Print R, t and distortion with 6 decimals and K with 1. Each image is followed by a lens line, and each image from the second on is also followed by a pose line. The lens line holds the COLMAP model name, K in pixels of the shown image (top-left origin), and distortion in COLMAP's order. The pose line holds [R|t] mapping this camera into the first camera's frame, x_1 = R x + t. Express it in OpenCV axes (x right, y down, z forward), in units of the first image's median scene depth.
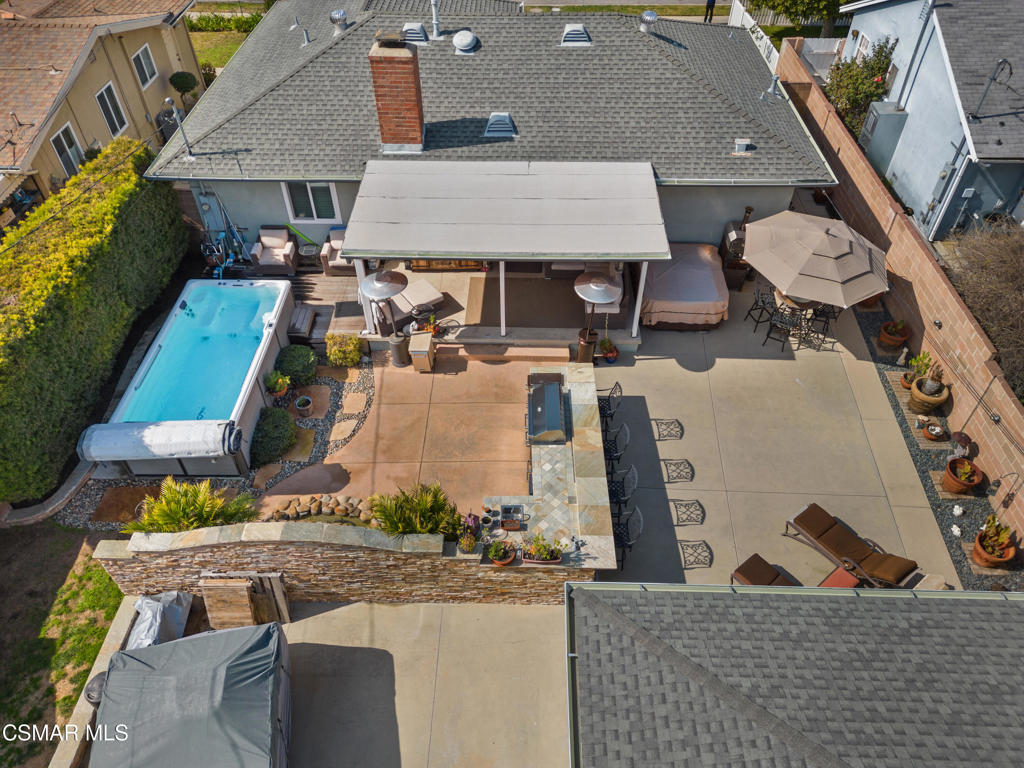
lens RADIAL K [[713.4, 0, 516.2], [0, 713.4, 382.7], [0, 0, 1]] dist [0.079778, -0.073305]
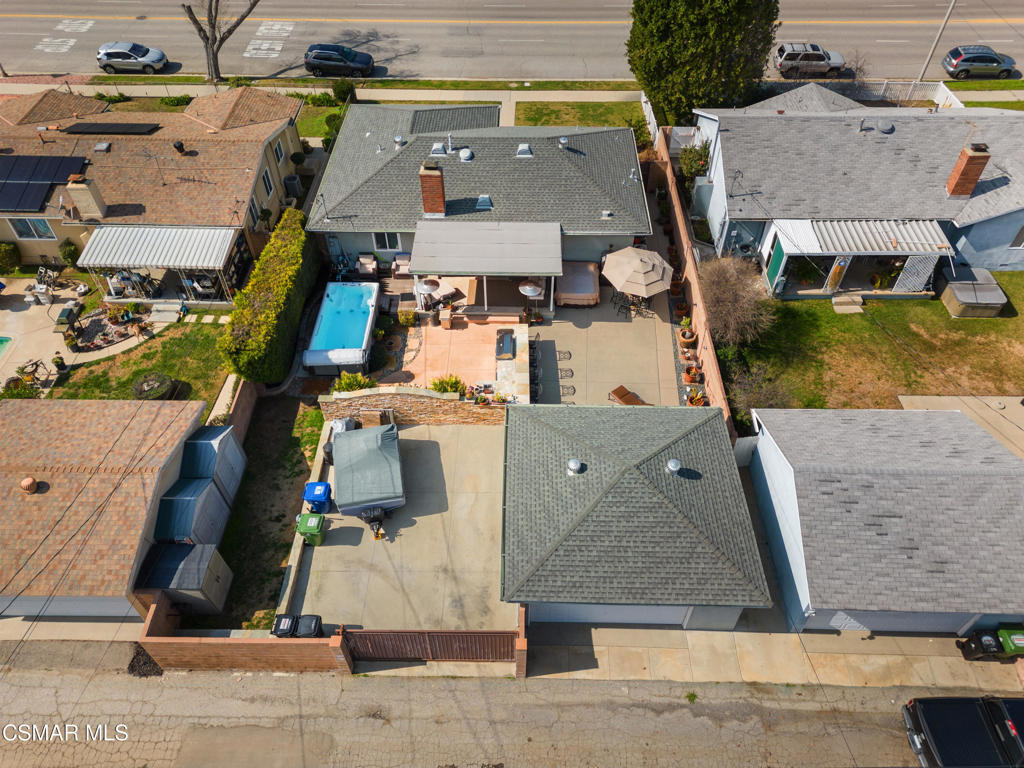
lens RADIAL K [[713.4, 0, 516.2], [0, 713.4, 382.7], [0, 0, 1]] dist [0.079778, -0.073305]
pose [[0.999996, -0.001861, 0.002190, 0.062590], [0.001769, 0.999151, 0.041163, 0.054404], [-0.002265, -0.041159, 0.999150, -1.020850]]
